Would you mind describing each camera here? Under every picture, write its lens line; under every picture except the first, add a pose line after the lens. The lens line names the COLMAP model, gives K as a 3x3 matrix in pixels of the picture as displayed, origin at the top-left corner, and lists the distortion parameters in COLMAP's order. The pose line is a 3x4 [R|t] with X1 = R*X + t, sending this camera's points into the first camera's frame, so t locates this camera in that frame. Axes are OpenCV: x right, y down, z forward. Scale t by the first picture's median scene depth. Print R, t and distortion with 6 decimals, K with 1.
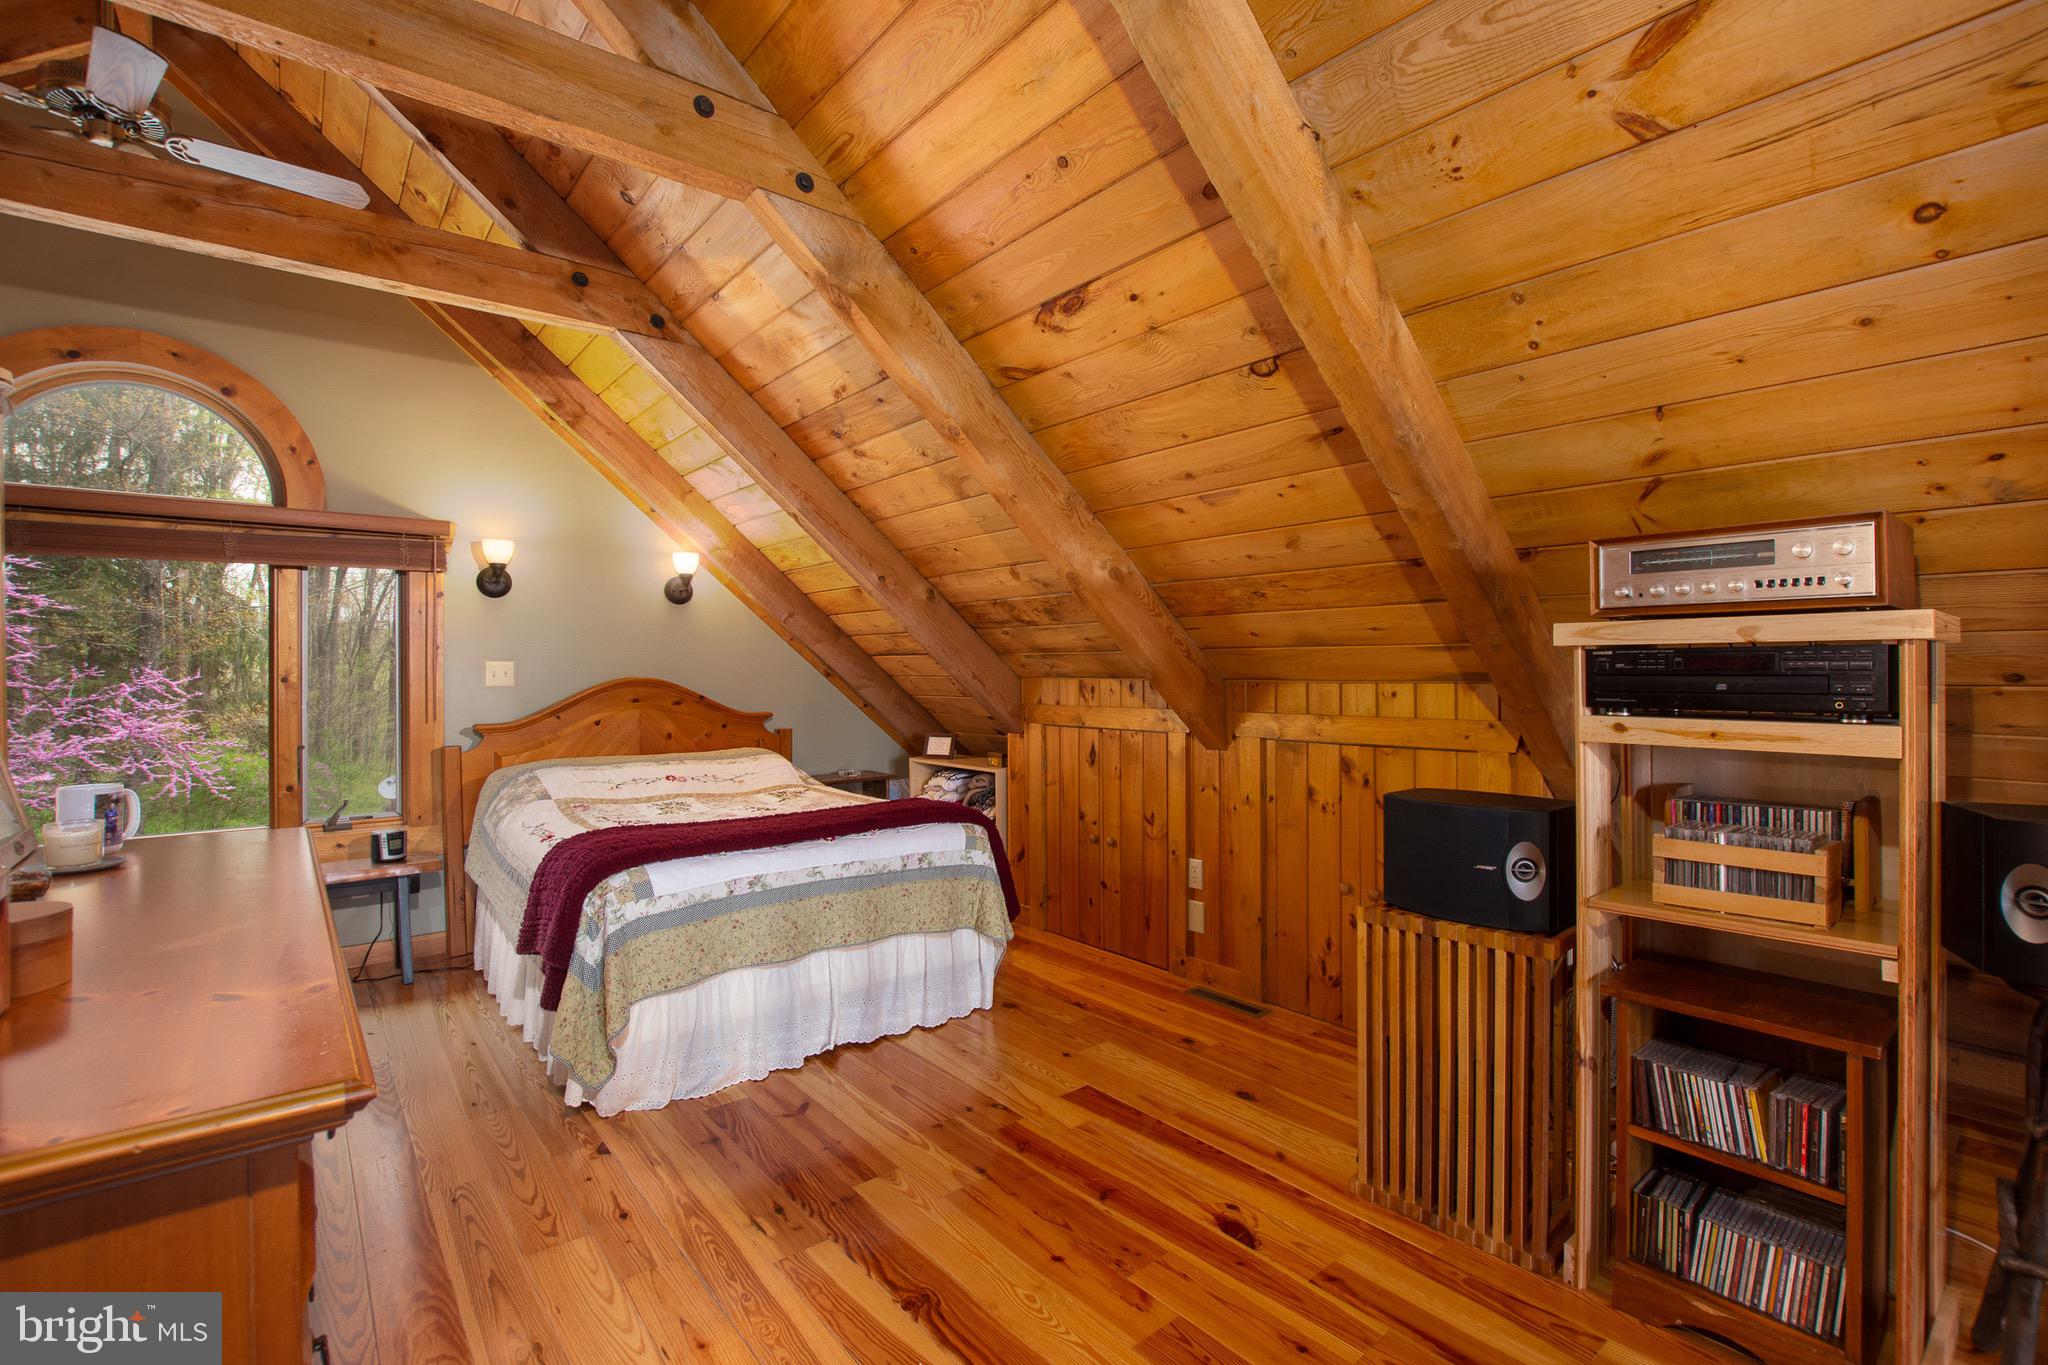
lens RADIAL K [[913.1, 0, 1019.1], [0, 913.1, 670.7], [0, 0, 1]] dist [-0.037639, 0.006053]
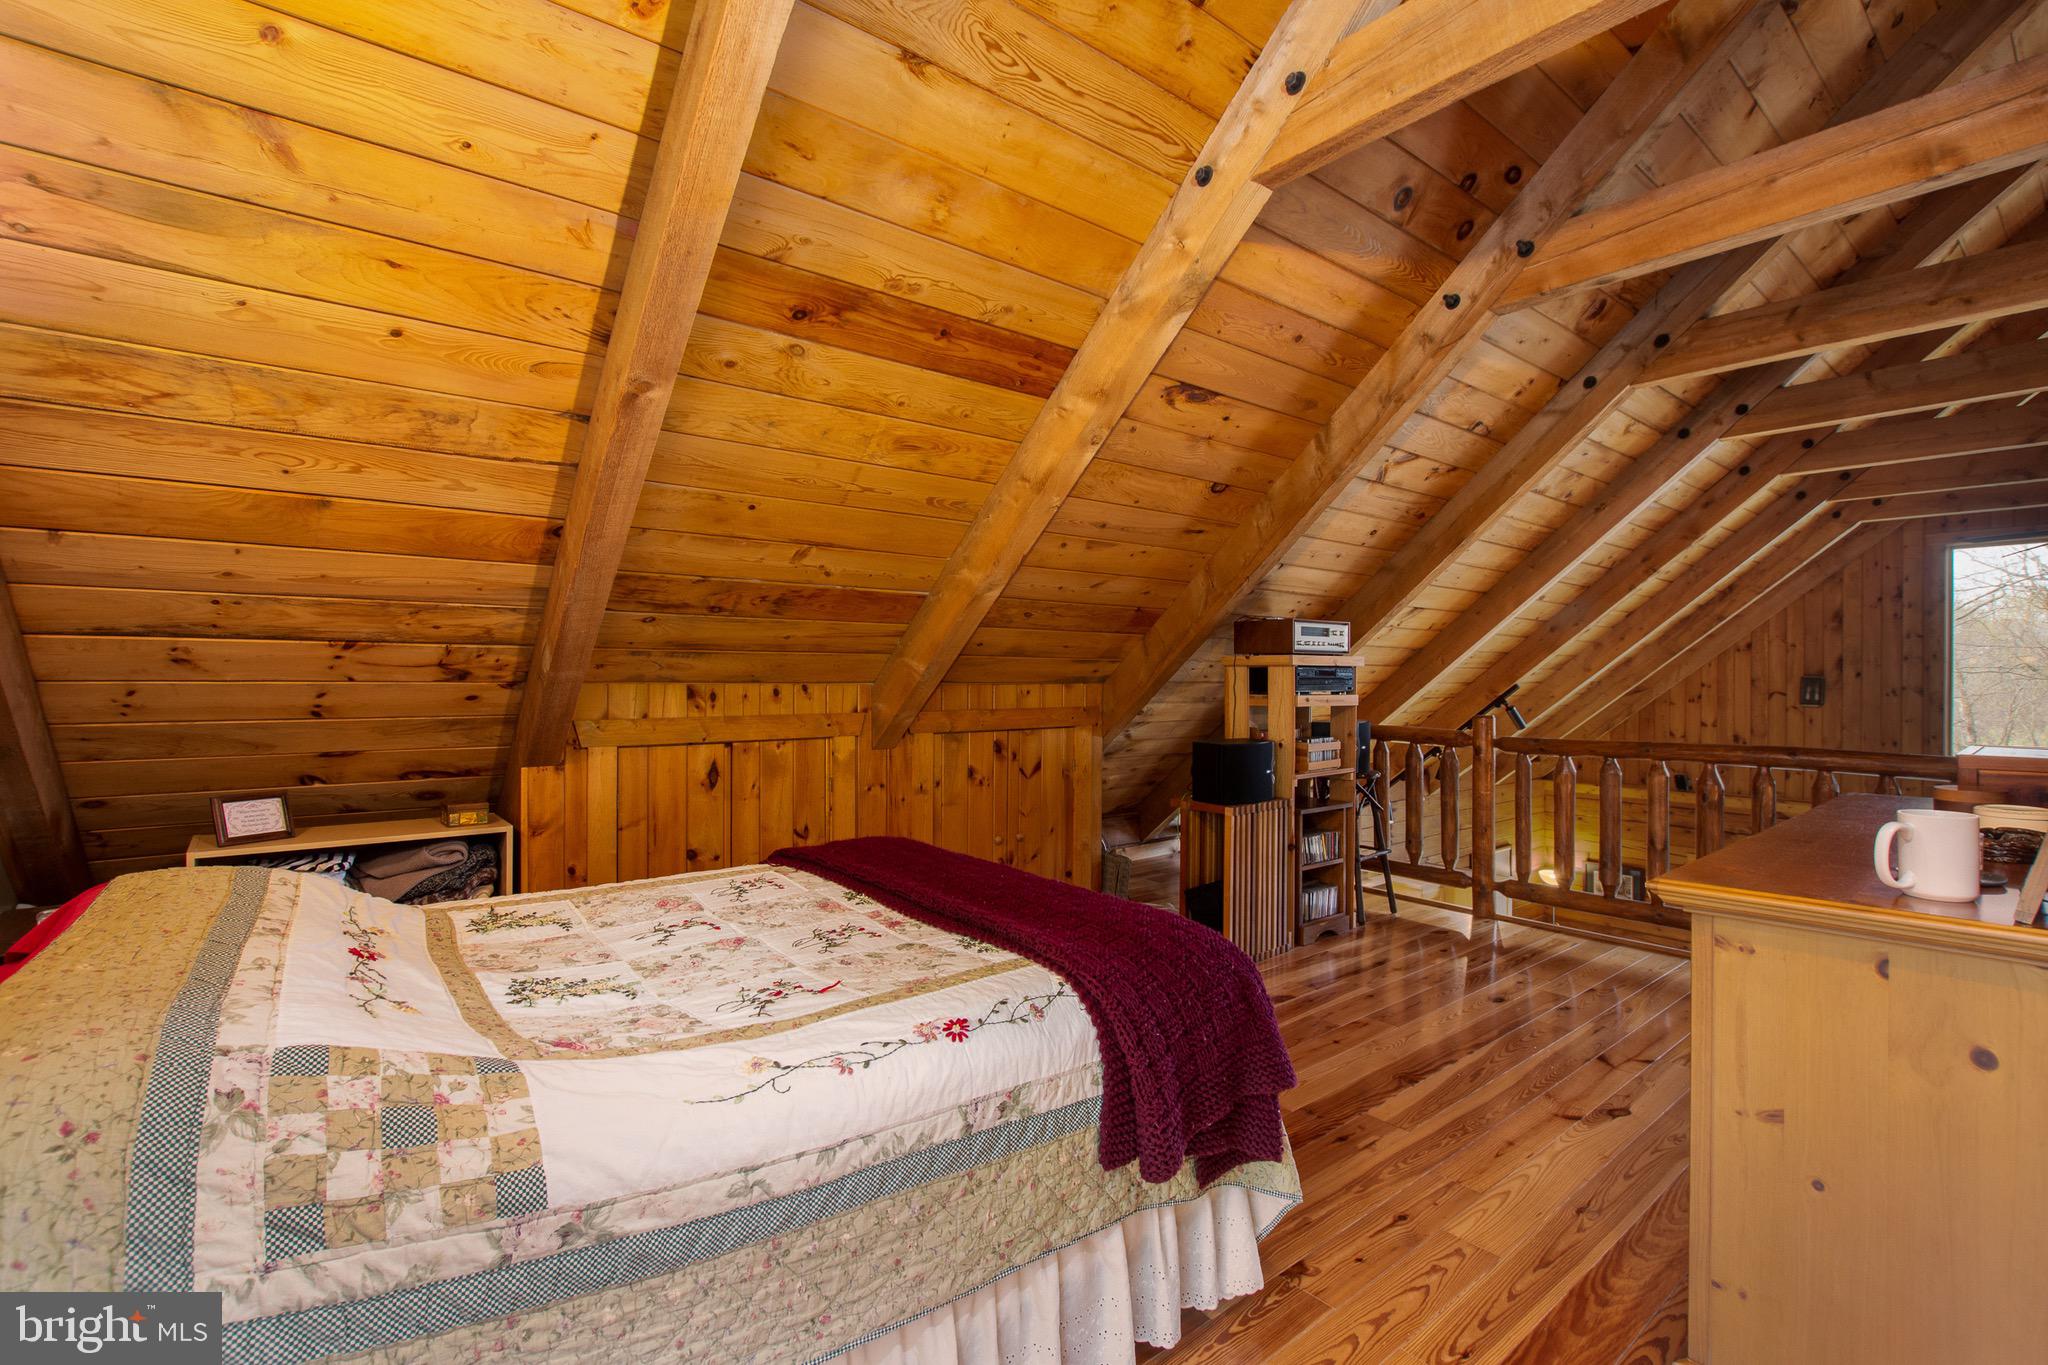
lens RADIAL K [[913.1, 0, 1013.4], [0, 913.1, 677.1], [0, 0, 1]] dist [-0.037639, 0.006053]
pose [[0.028542, 0.006334, 0.999573, -1.031429], [-0.001028, 0.999980, -0.006307, 0.011579], [-0.999592, -0.000848, 0.028548, 0.997389]]
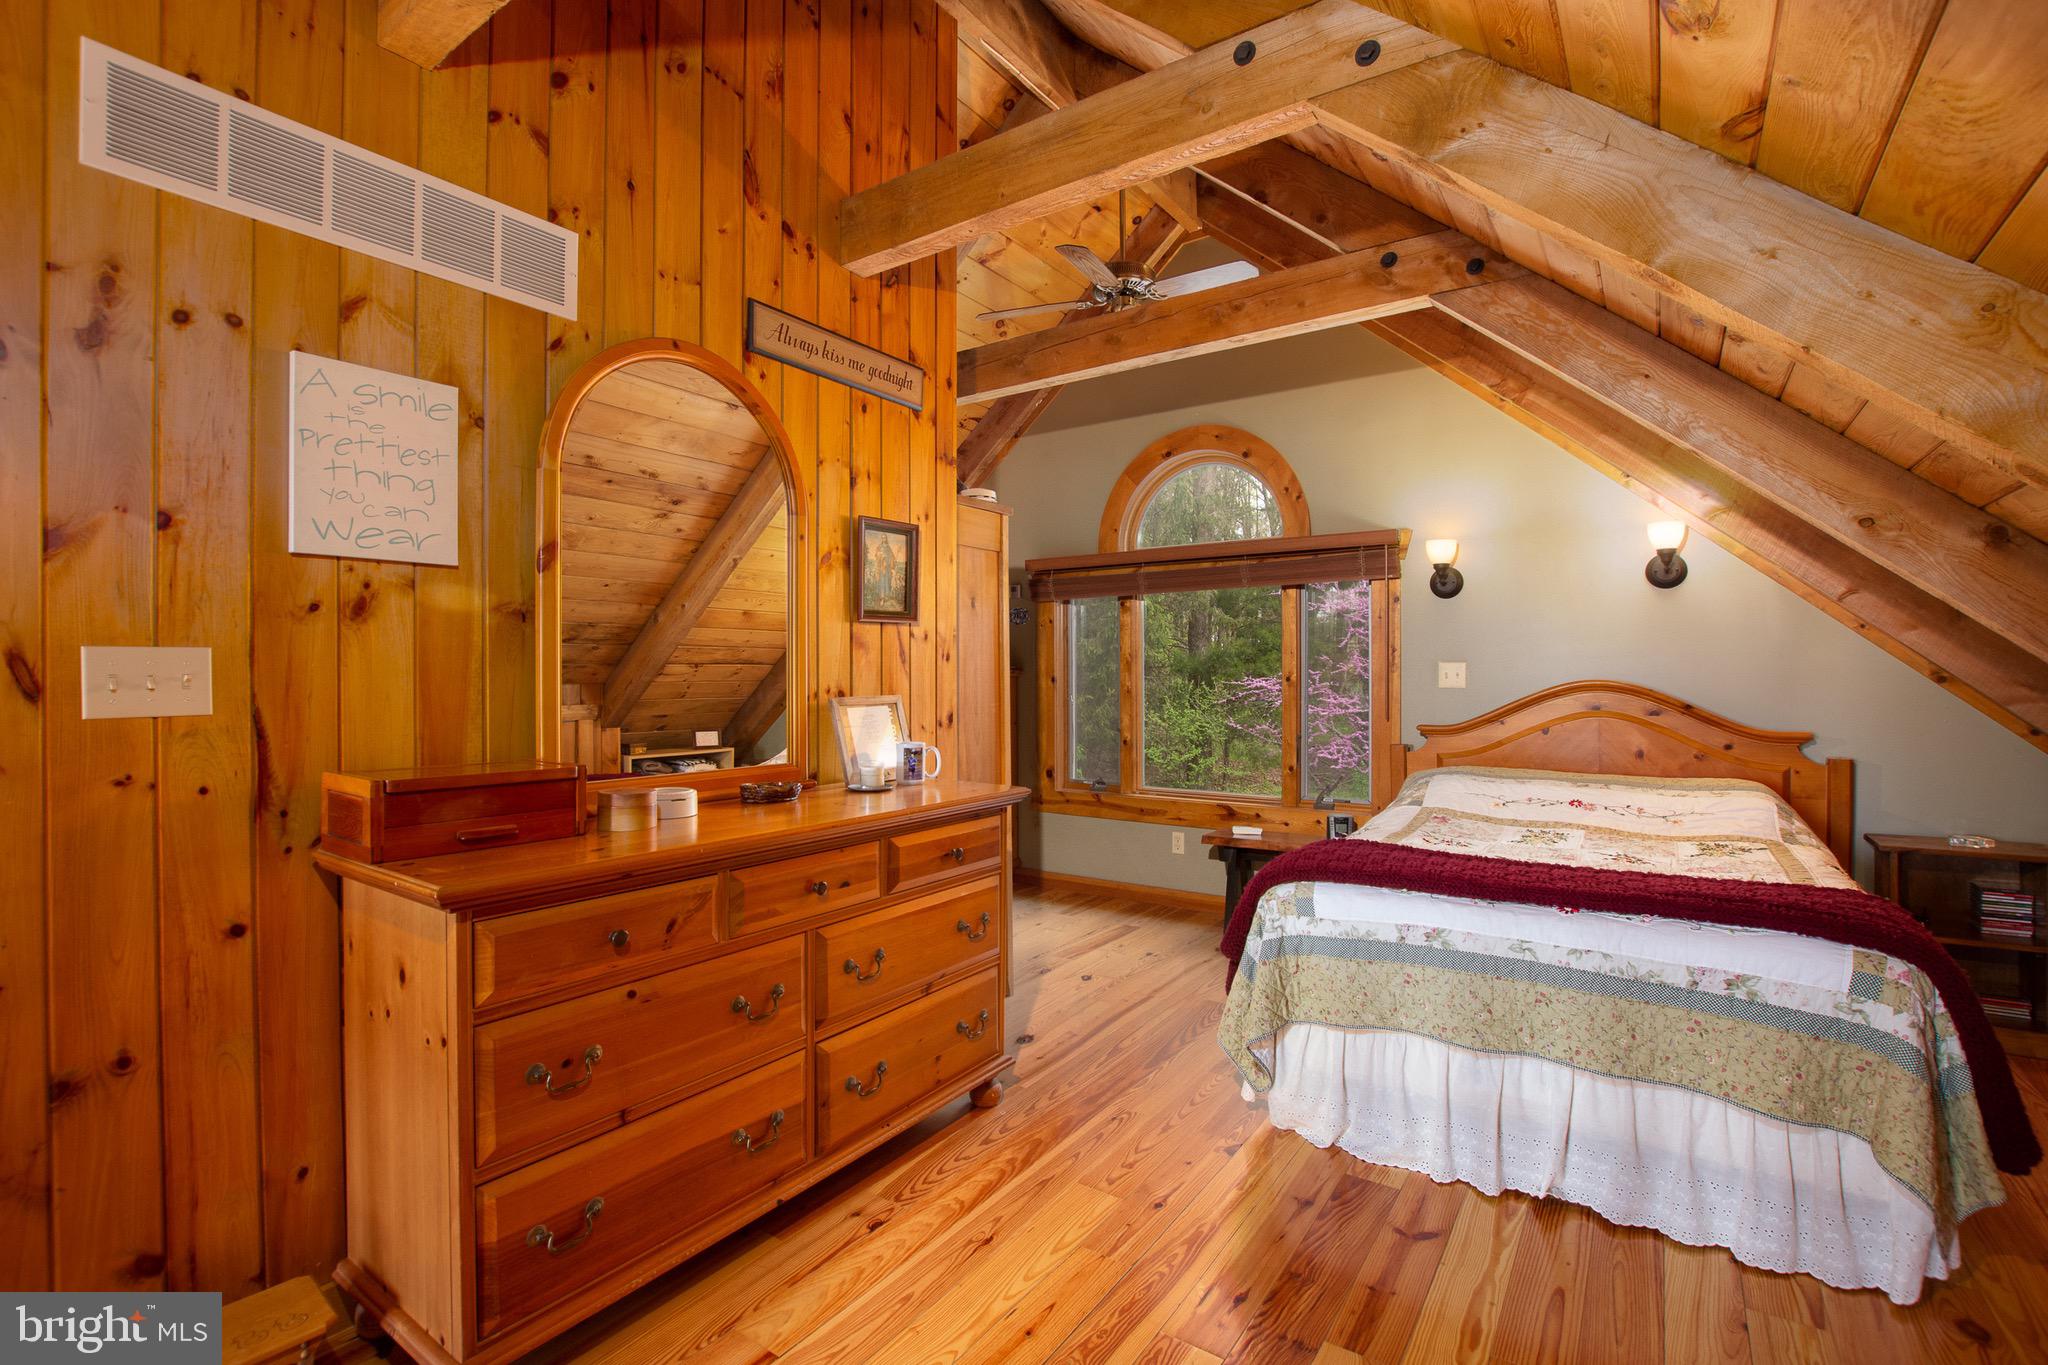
lens RADIAL K [[913.1, 0, 1032.4], [0, 913.1, 681.5], [0, 0, 1]] dist [-0.037639, 0.006053]
pose [[0.276659, 0.012495, -0.960887, 0.357047], [-0.000954, 0.999919, 0.012728, -0.002700], [0.960968, -0.002605, 0.276648, 0.409880]]
